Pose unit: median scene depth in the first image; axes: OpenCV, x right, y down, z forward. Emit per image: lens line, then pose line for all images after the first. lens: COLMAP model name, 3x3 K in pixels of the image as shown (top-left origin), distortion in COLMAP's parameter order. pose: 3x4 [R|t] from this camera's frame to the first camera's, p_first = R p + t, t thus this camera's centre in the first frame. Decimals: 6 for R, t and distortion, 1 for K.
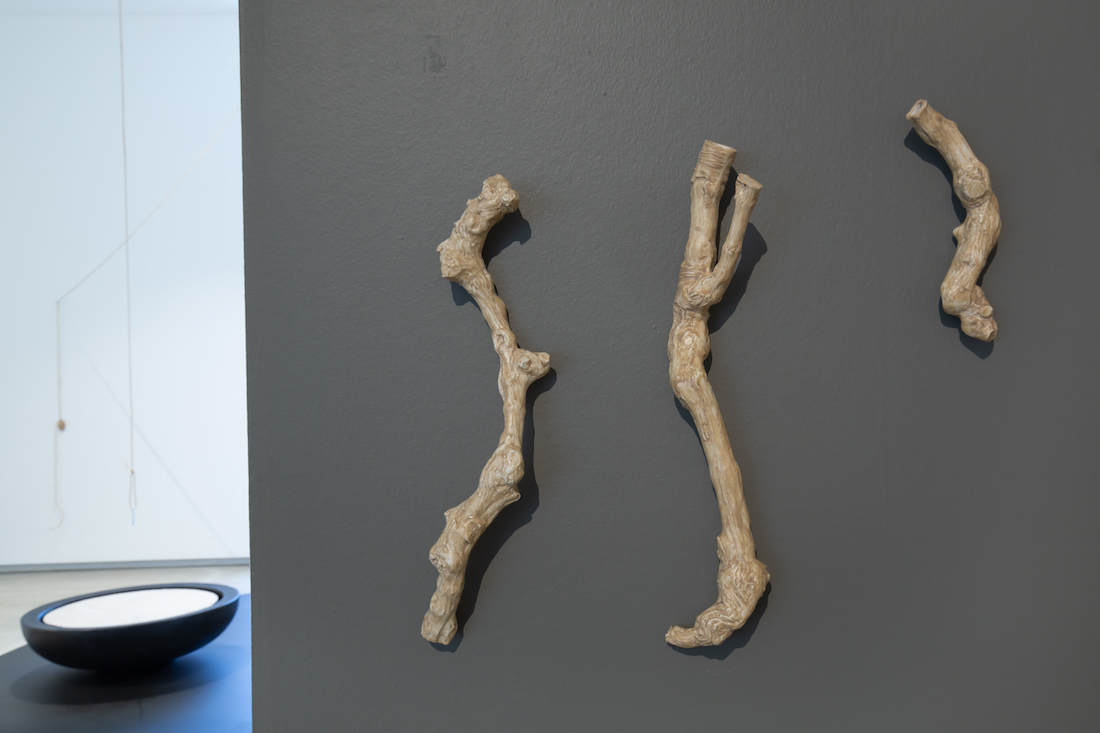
lens RADIAL K [[928.5, 0, 554.5], [0, 928.5, 371.8], [0, 0, 1]] dist [0.052182, 0.002157]
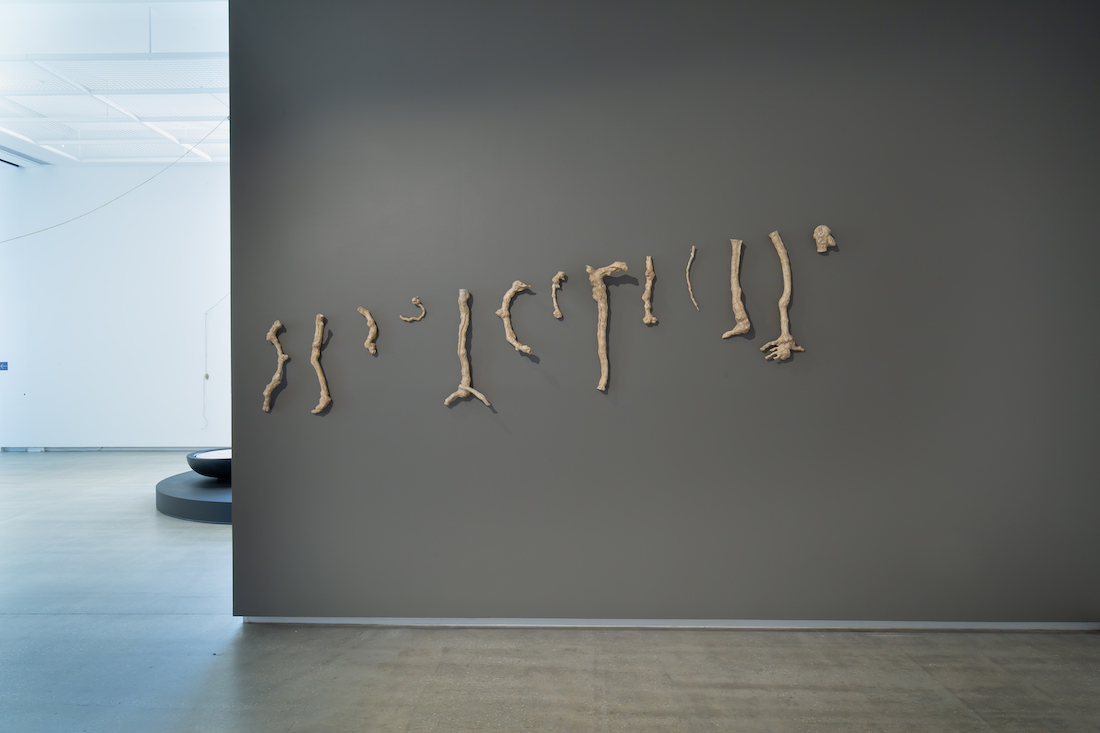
lens RADIAL K [[726.7, 0, 552.4], [0, 726.7, 352.4], [0, 0, 1]] dist [-0.001804, 0.000849]
pose [[0.998234, 0.014502, -0.057612, 1.675356], [-0.014740, 0.999885, -0.003701, -0.041502], [0.057551, 0.004544, 0.998332, -2.903394]]
